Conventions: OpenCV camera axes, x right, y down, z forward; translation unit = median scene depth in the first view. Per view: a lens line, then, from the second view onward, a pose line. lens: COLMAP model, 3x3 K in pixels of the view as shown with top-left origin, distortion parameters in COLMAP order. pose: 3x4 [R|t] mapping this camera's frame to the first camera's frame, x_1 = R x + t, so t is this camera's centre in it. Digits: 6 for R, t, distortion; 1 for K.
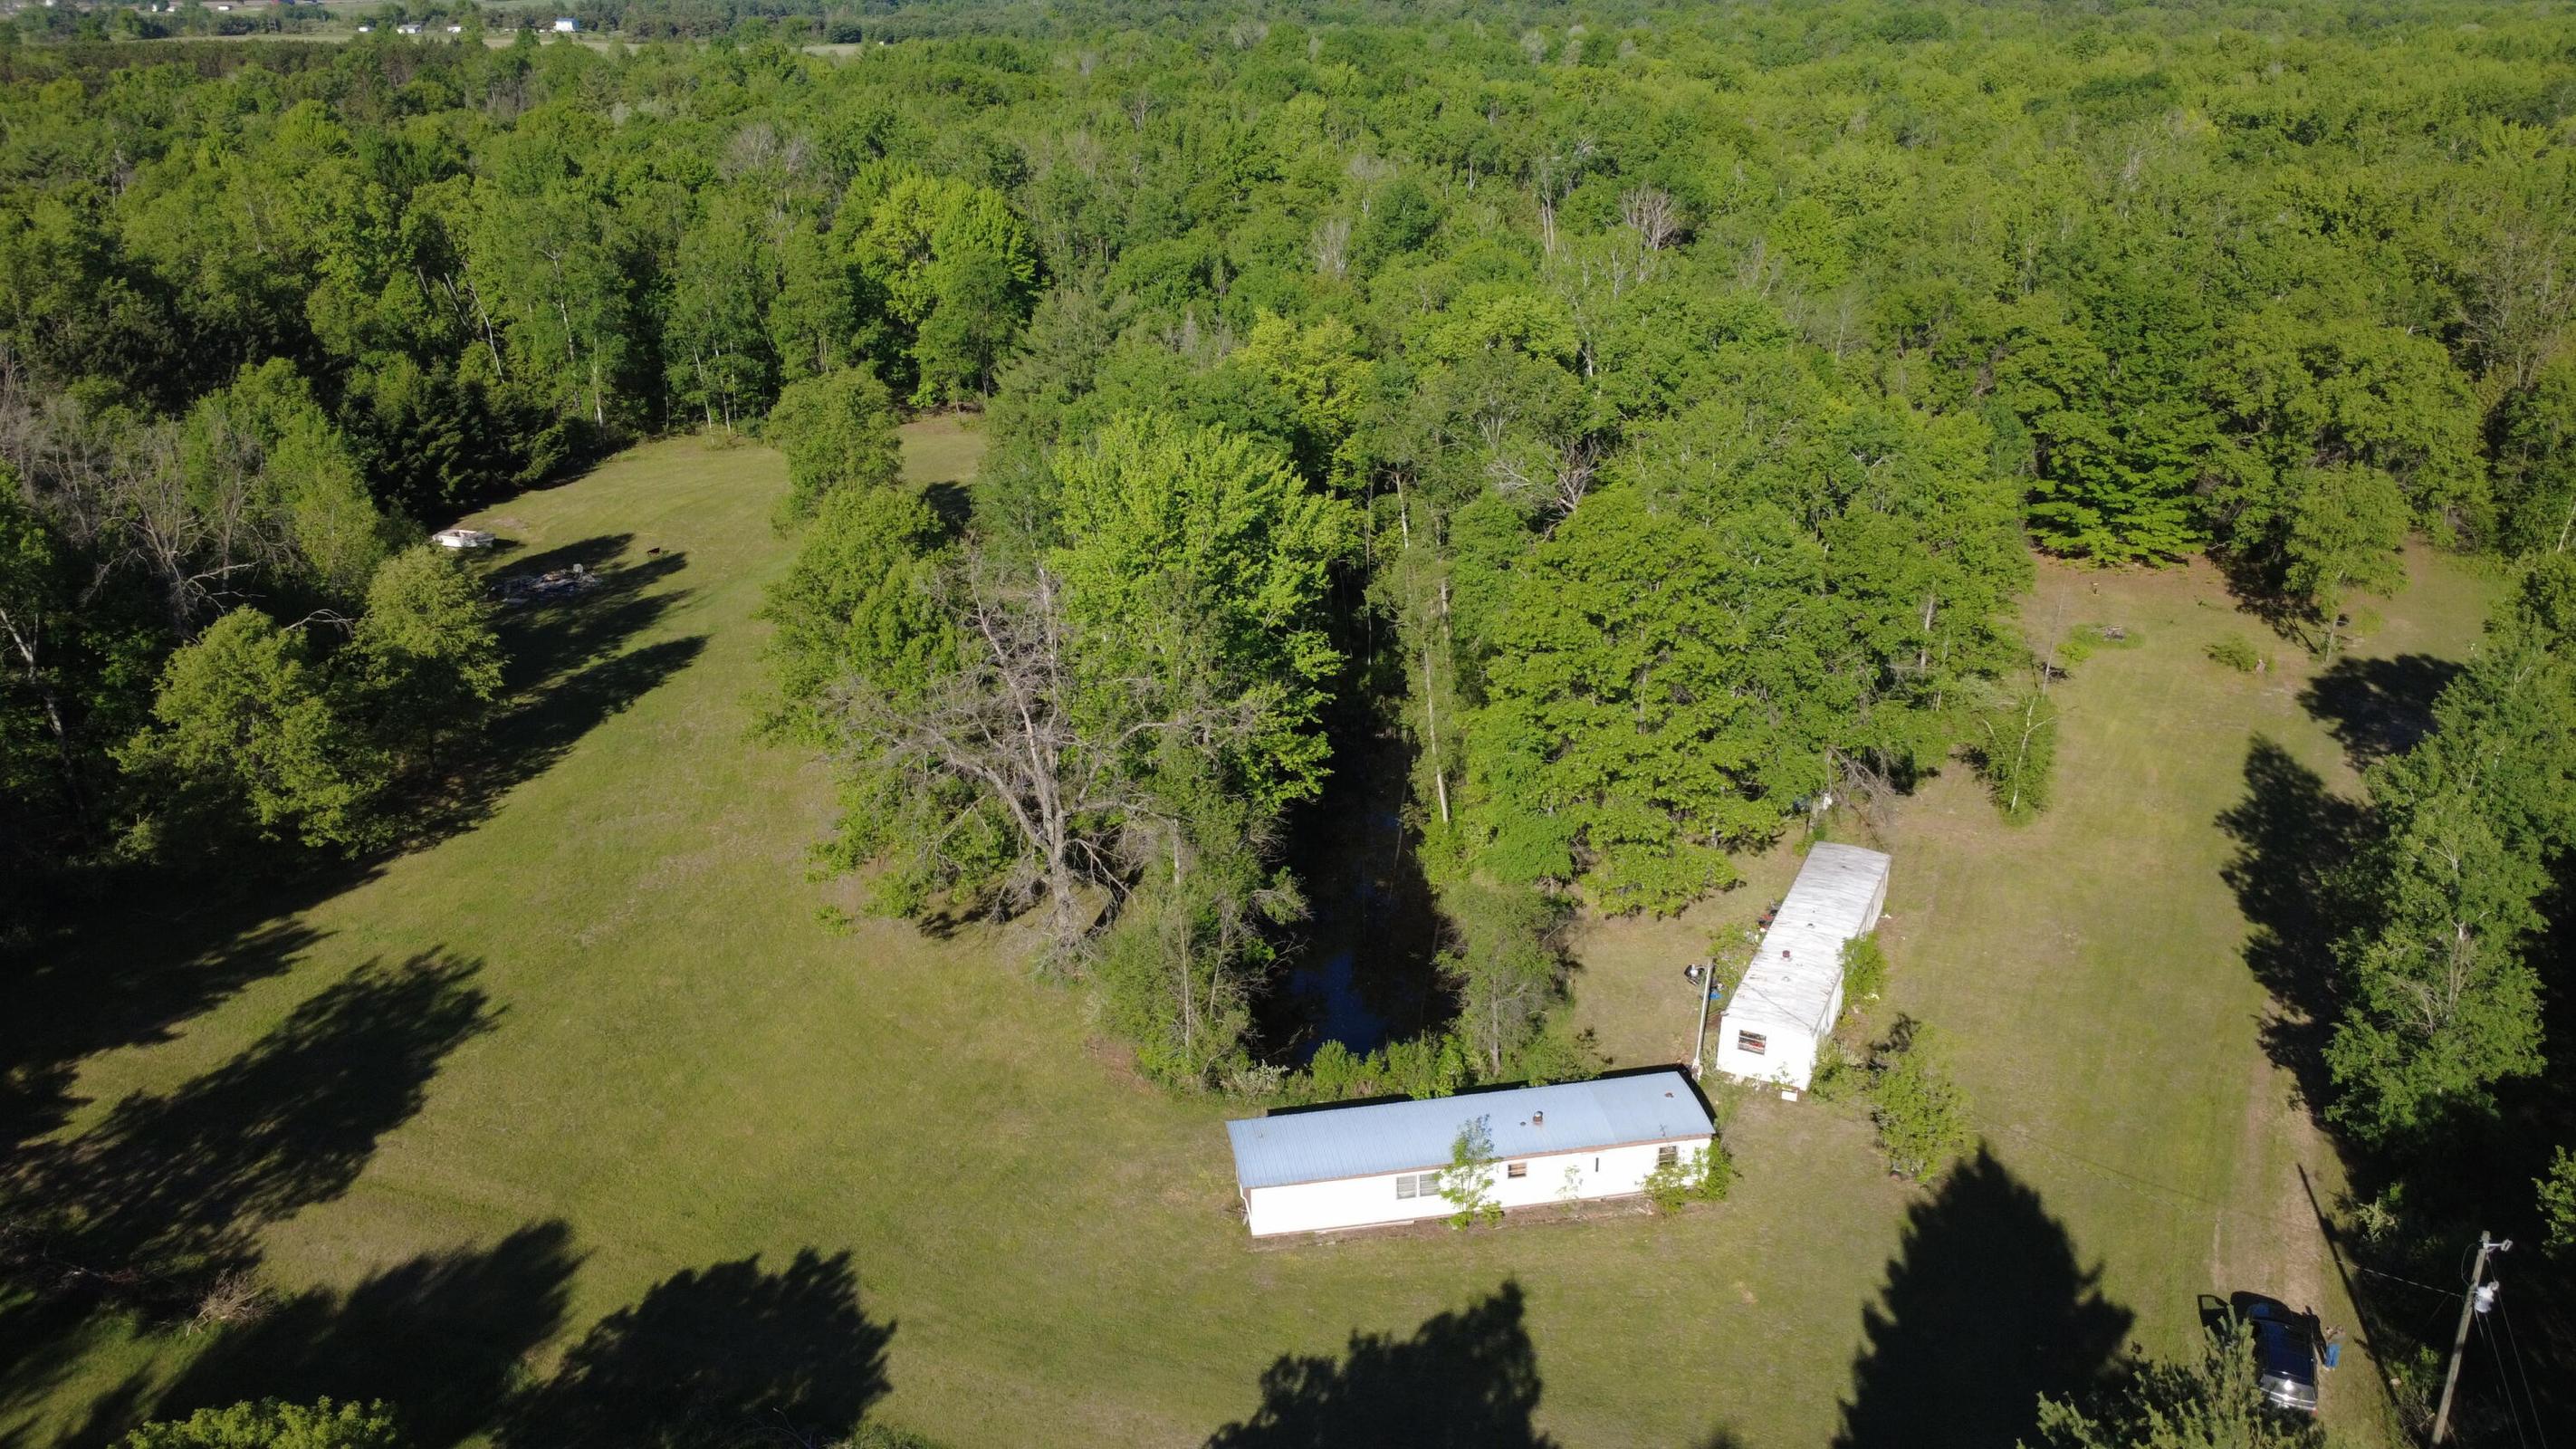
lens RADIAL K [[1898.1, 0, 1288.0], [0, 1898.1, 724.5], [0, 0, 1]] dist [0.007162, -0.003847]
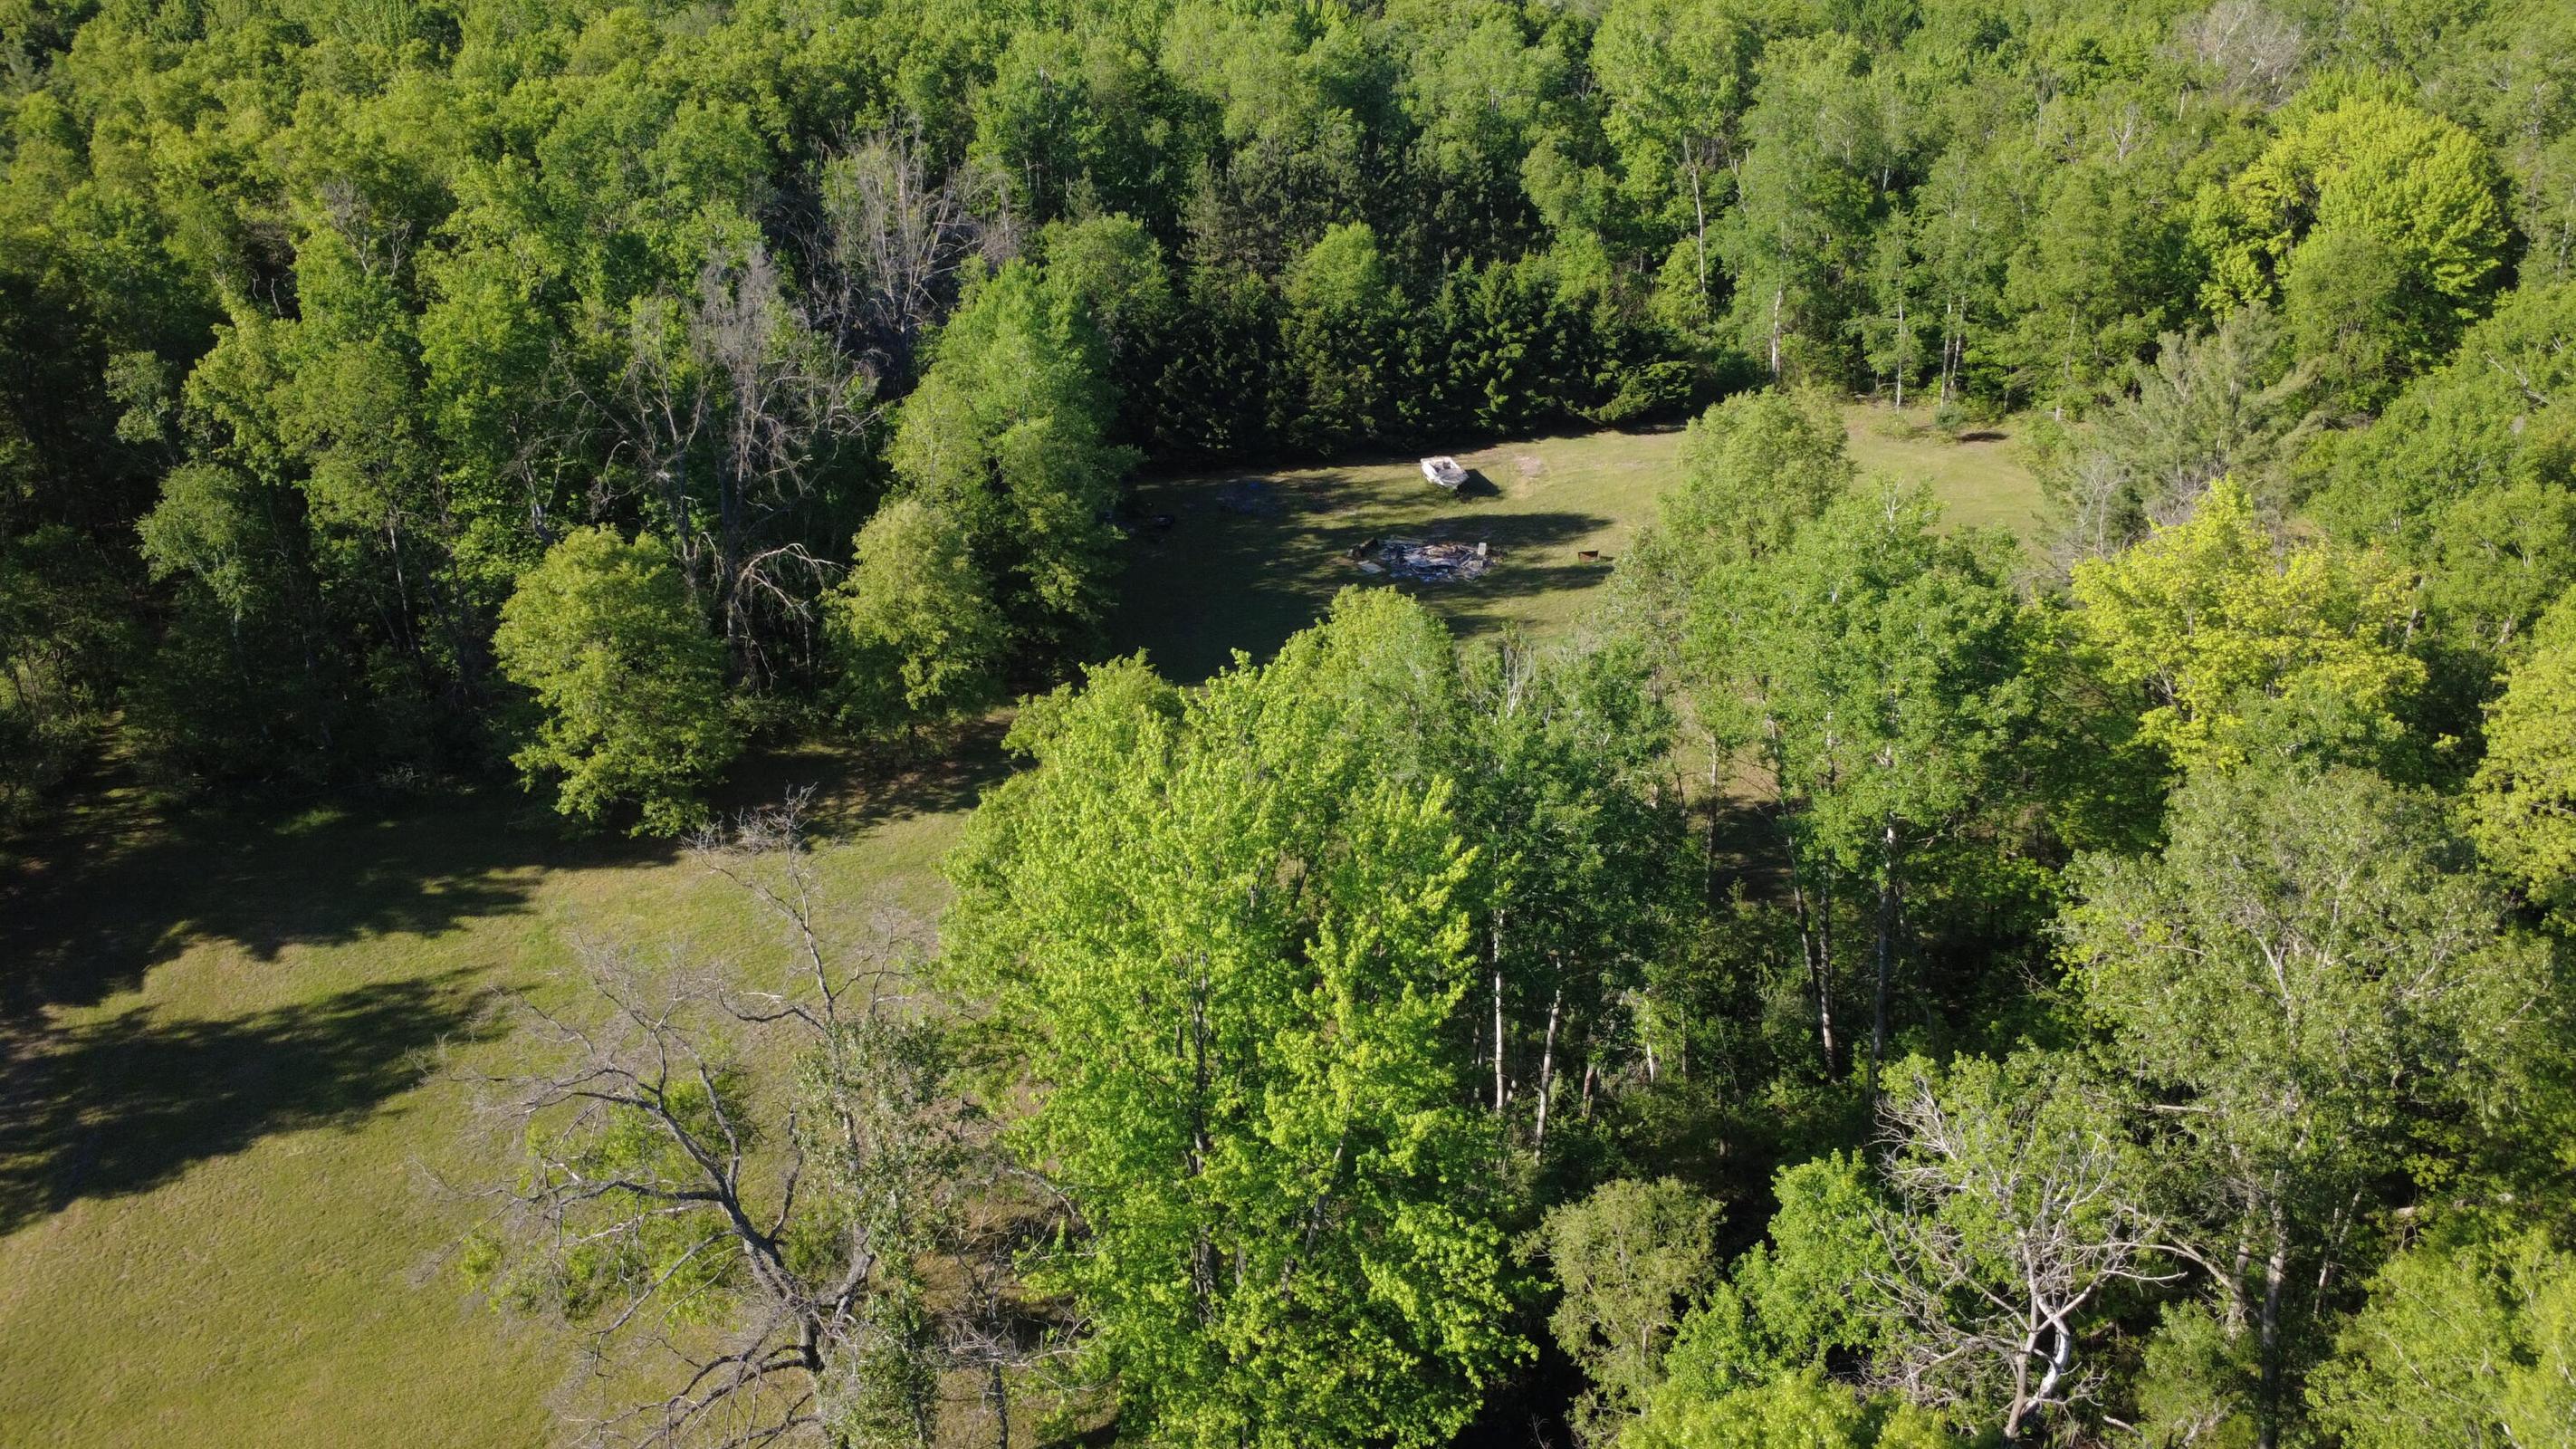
lens RADIAL K [[1887.5, 0, 1288.0], [0, 1887.5, 724.5], [0, 0, 1]] dist [-0.000041, 0.003526]
pose [[0.571452, 0.363599, -0.735689, 0.348407], [-0.298907, 0.927126, 0.226035, -0.312095], [0.764262, 0.090735, 0.638491, 0.815598]]
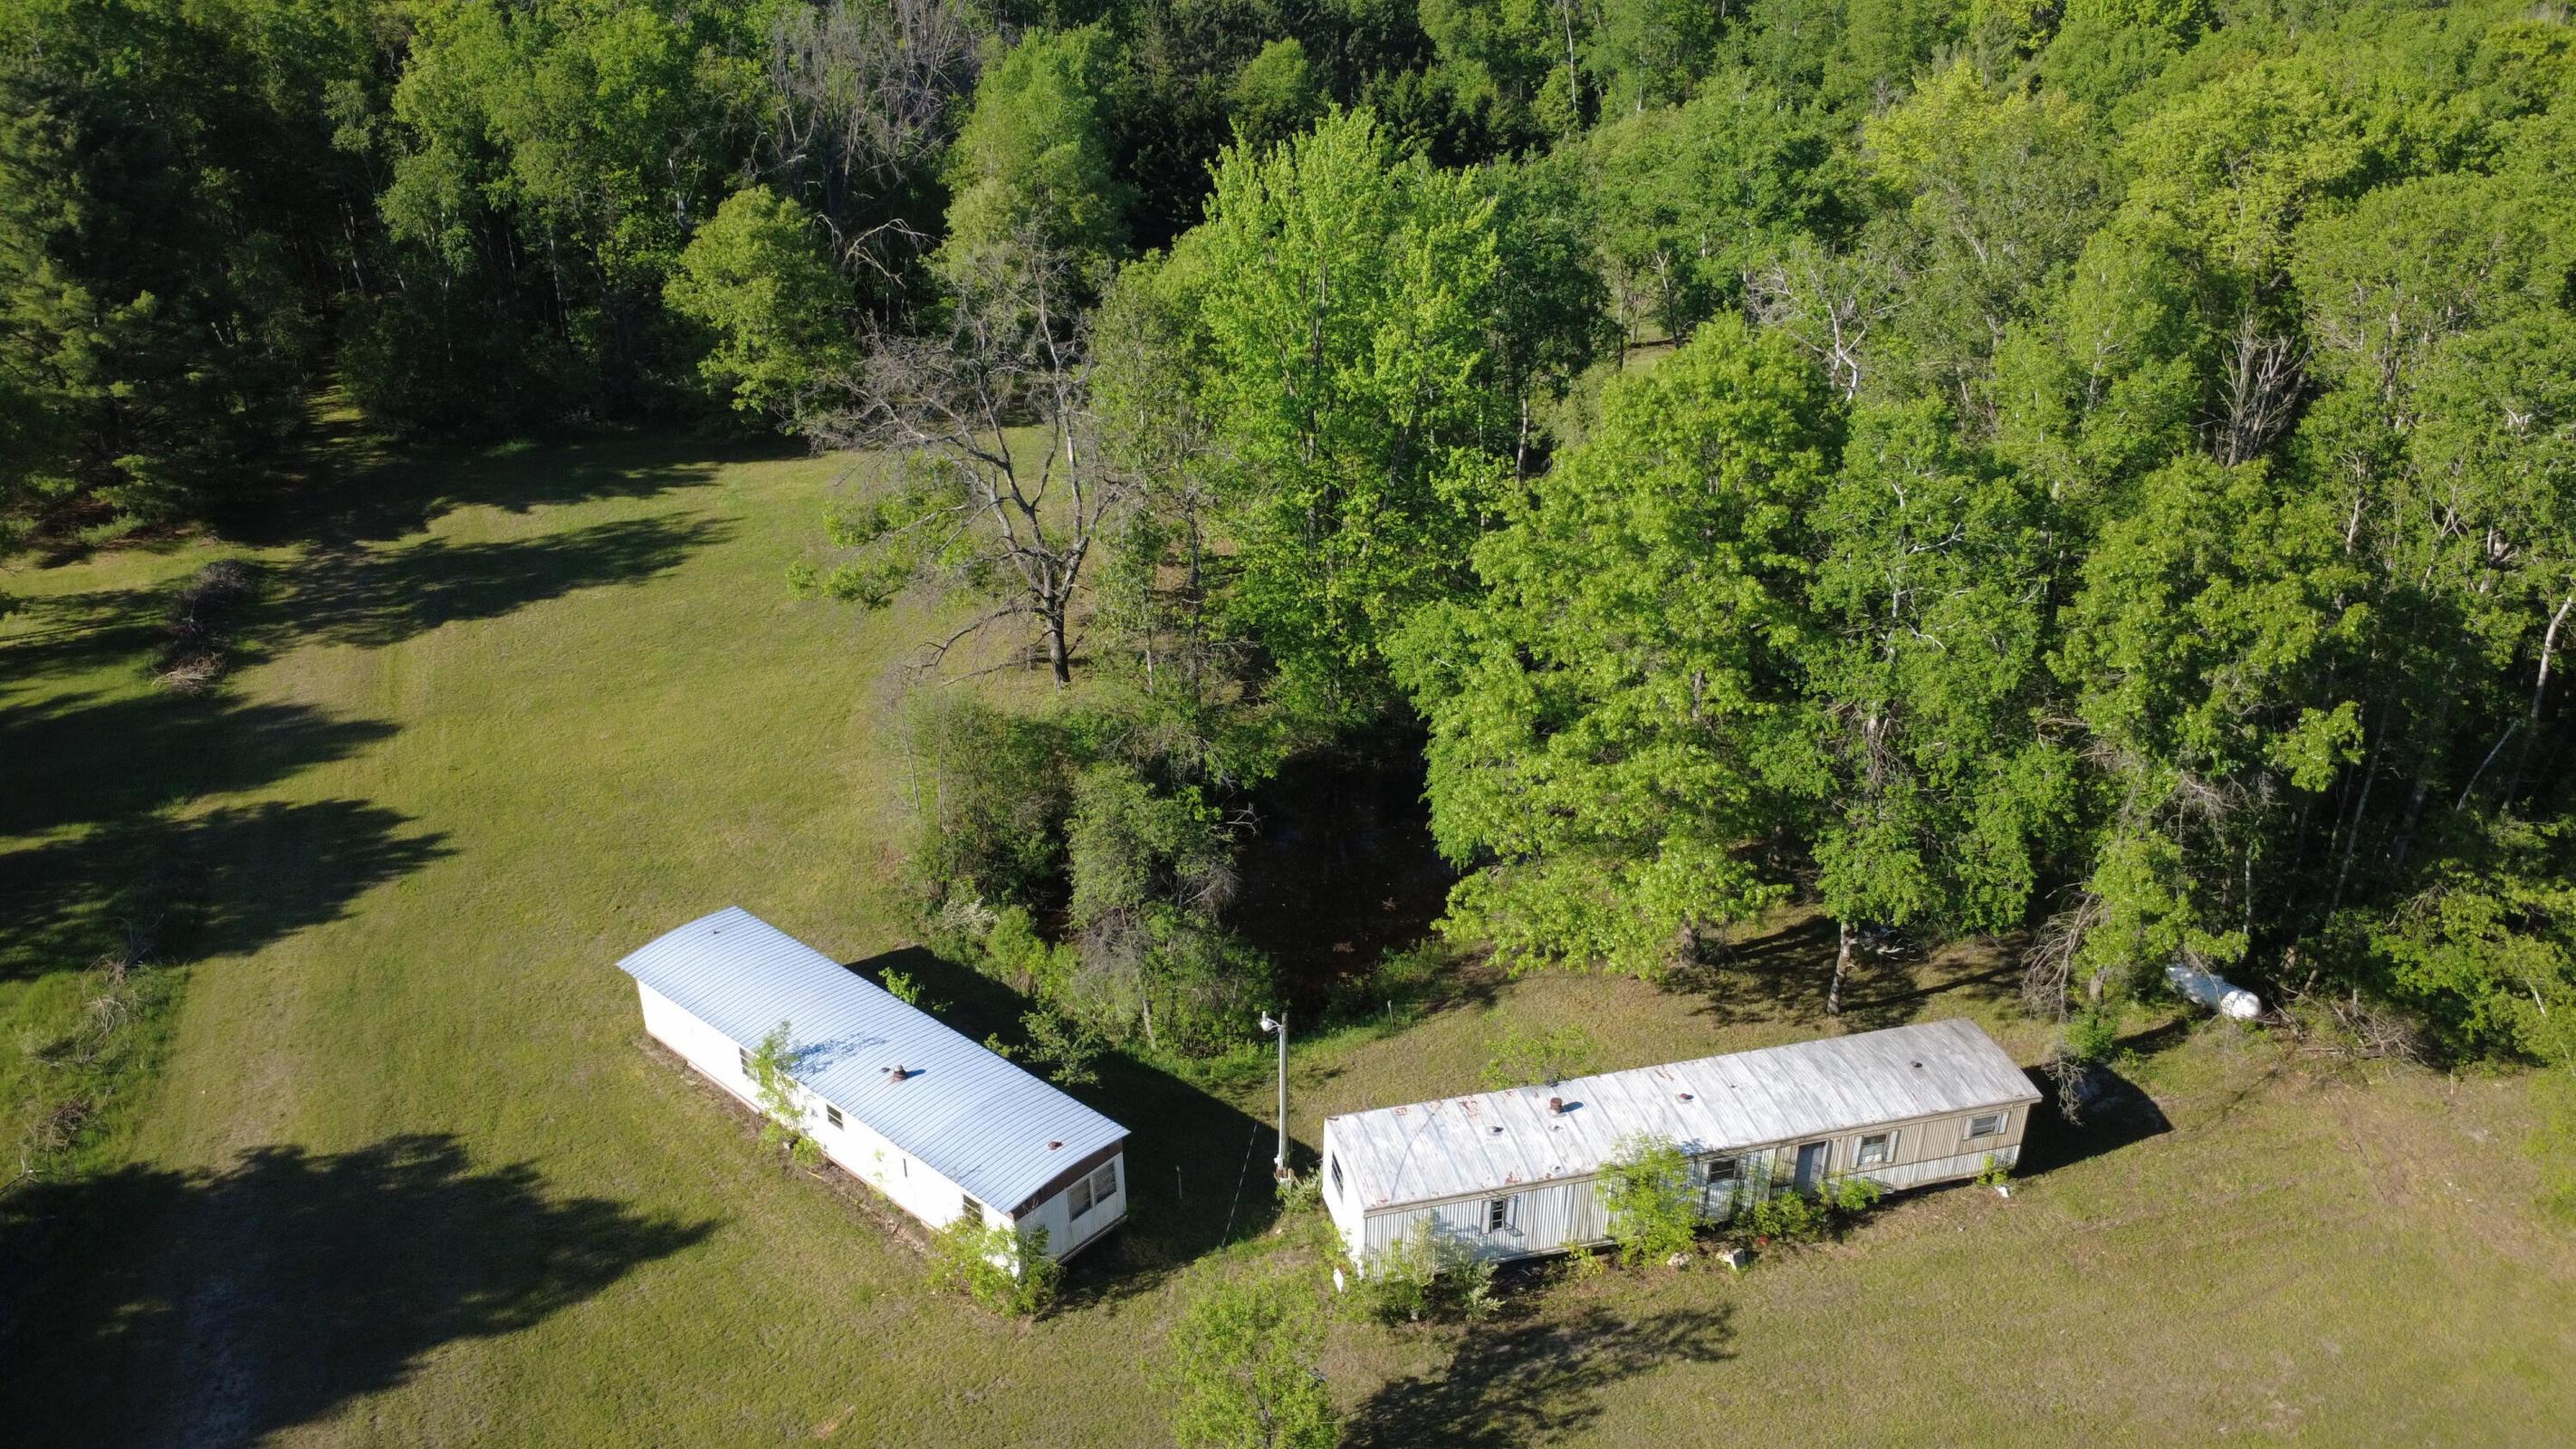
lens RADIAL K [[1898.1, 0, 1288.0], [0, 1898.1, 724.5], [0, 0, 1]] dist [0.007162, -0.003847]
pose [[0.637771, 0.343173, -0.689551, 0.619304], [-0.282994, 0.937045, 0.204601, -0.095985], [0.716354, 0.064650, 0.694736, 0.544493]]
